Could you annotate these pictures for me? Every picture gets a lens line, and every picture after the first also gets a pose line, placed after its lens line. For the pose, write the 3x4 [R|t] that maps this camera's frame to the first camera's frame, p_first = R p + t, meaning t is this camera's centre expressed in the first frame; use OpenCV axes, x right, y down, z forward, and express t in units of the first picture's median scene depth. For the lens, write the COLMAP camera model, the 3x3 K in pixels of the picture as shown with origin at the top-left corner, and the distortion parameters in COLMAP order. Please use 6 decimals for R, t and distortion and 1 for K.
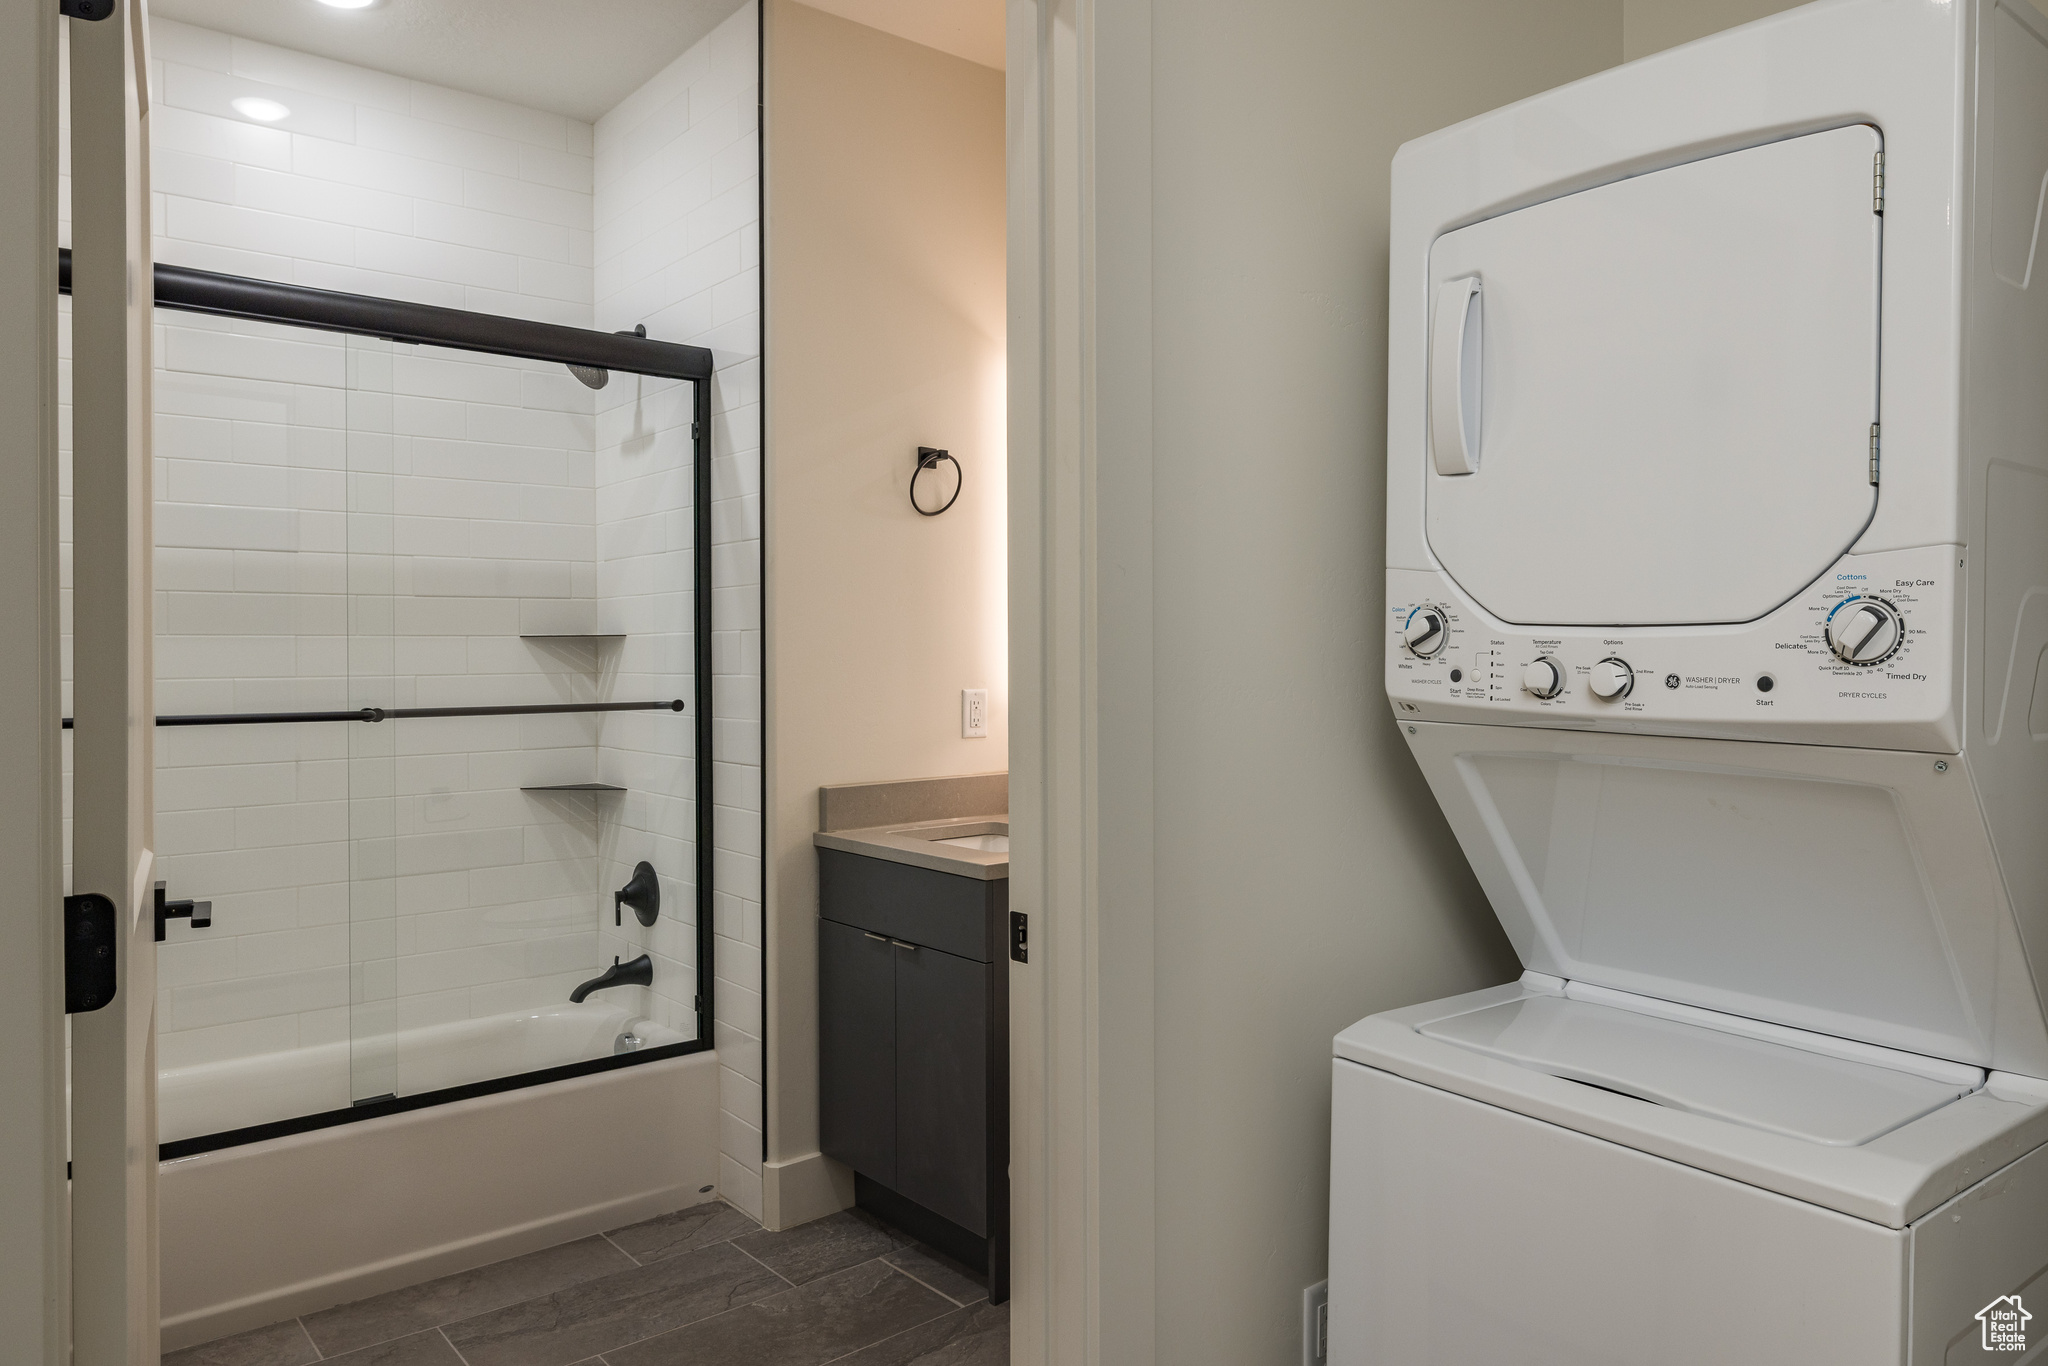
lens RADIAL K [[1374.7, 0, 1019.9], [0, 1374.7, 673.9], [0, 0, 1]] dist [0.002376, 0.008174]
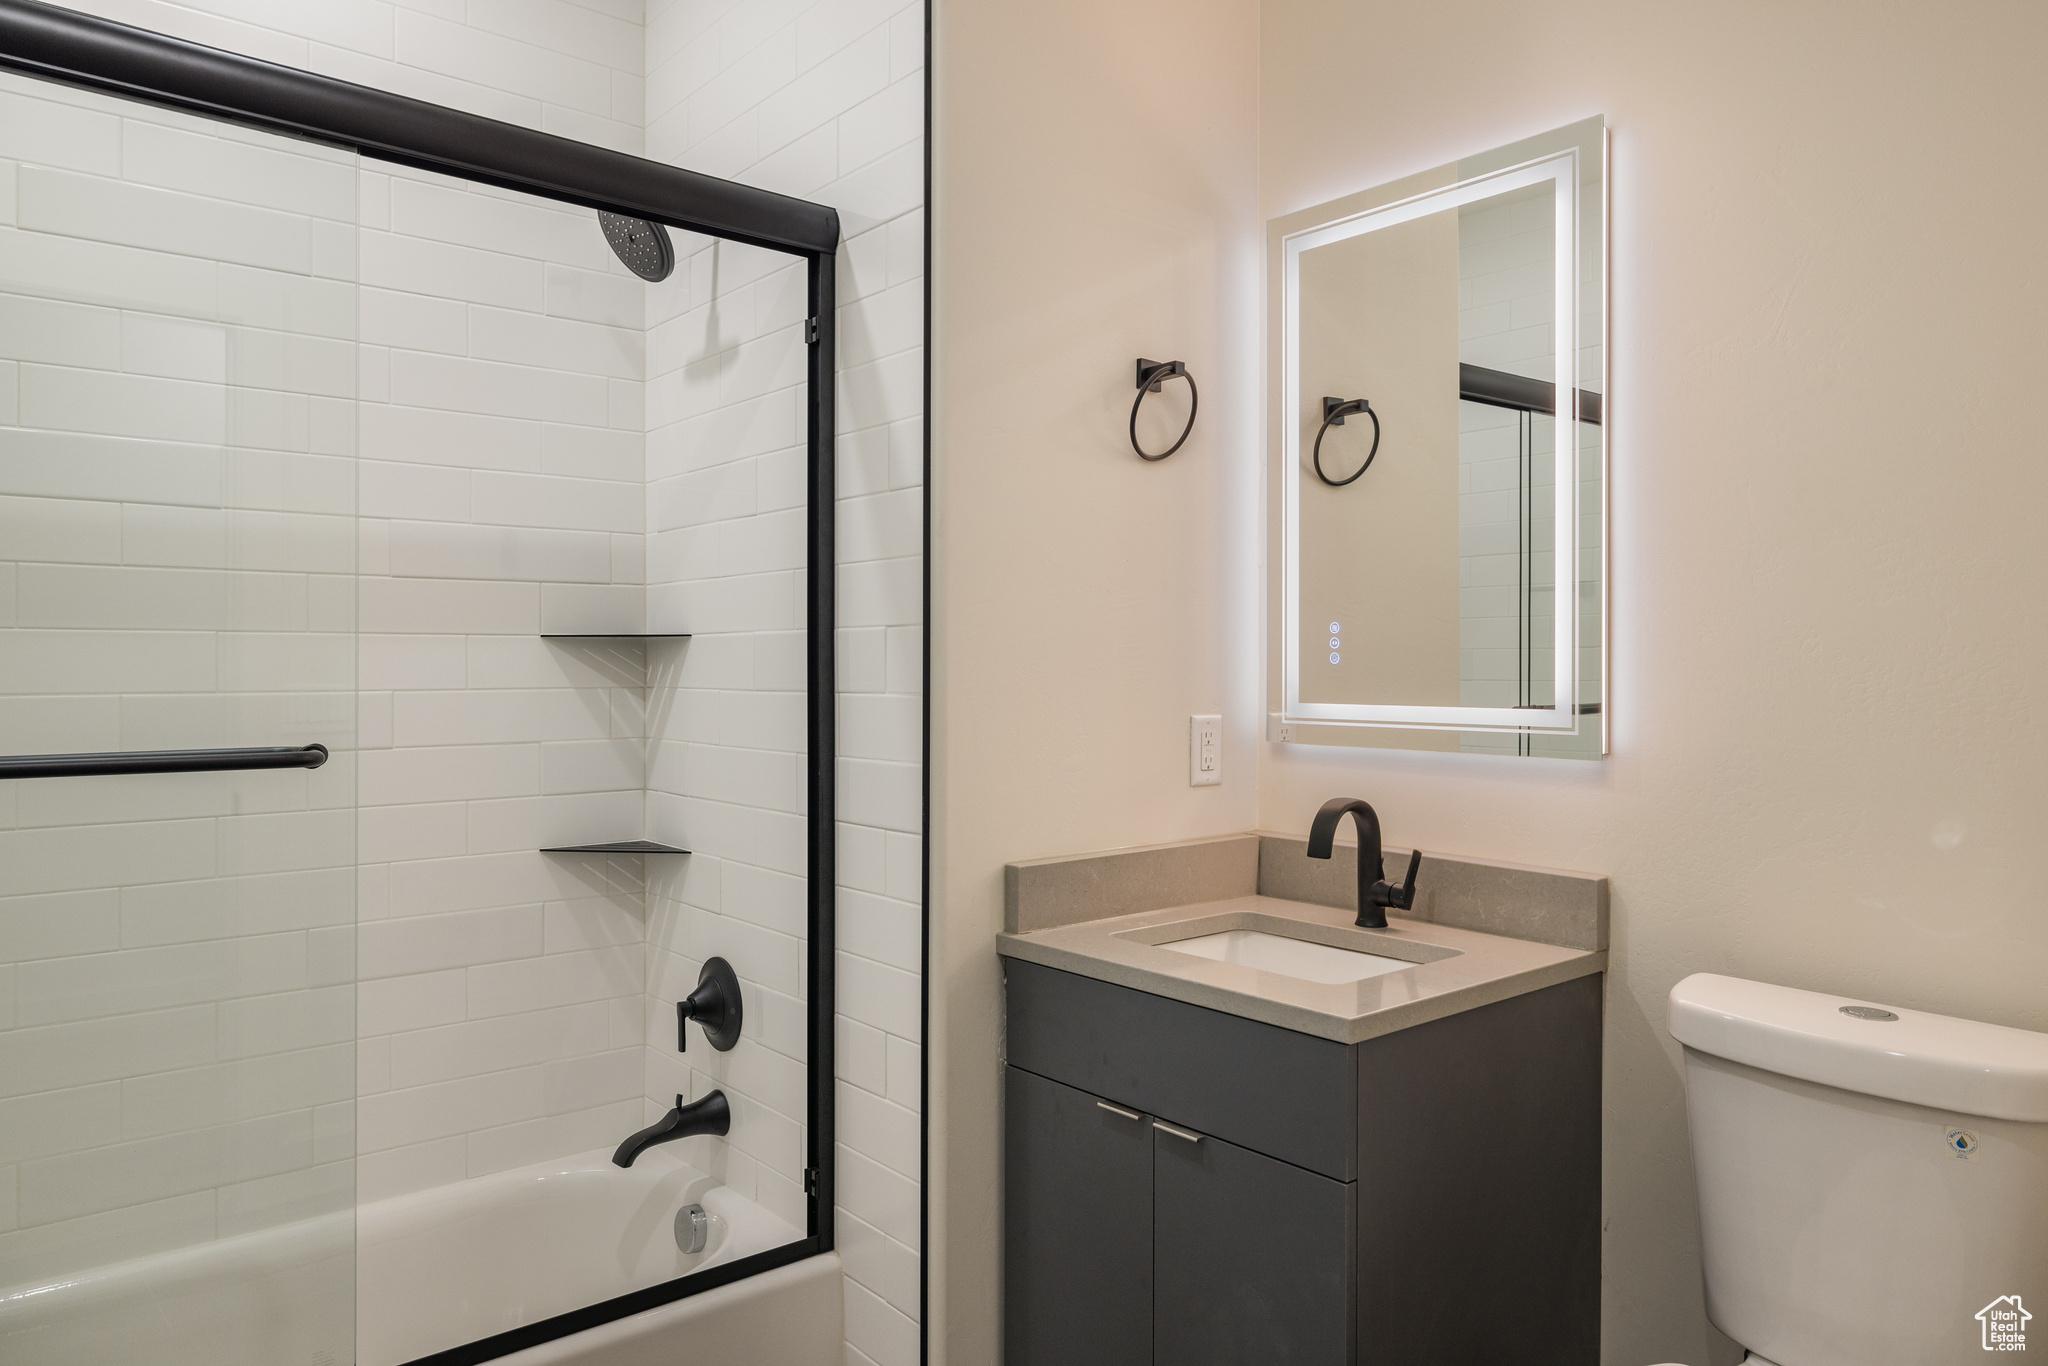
lens RADIAL K [[1365.8, 0, 1027.8], [0, 1365.8, 683.1], [0, 0, 1]] dist [0.001072, -0.006616]
pose [[0.999834, 0.006312, 0.017115, -0.139962], [-0.006269, 0.999977, -0.002521, -0.002949], [-0.017131, 0.002413, 0.999850, 0.328787]]
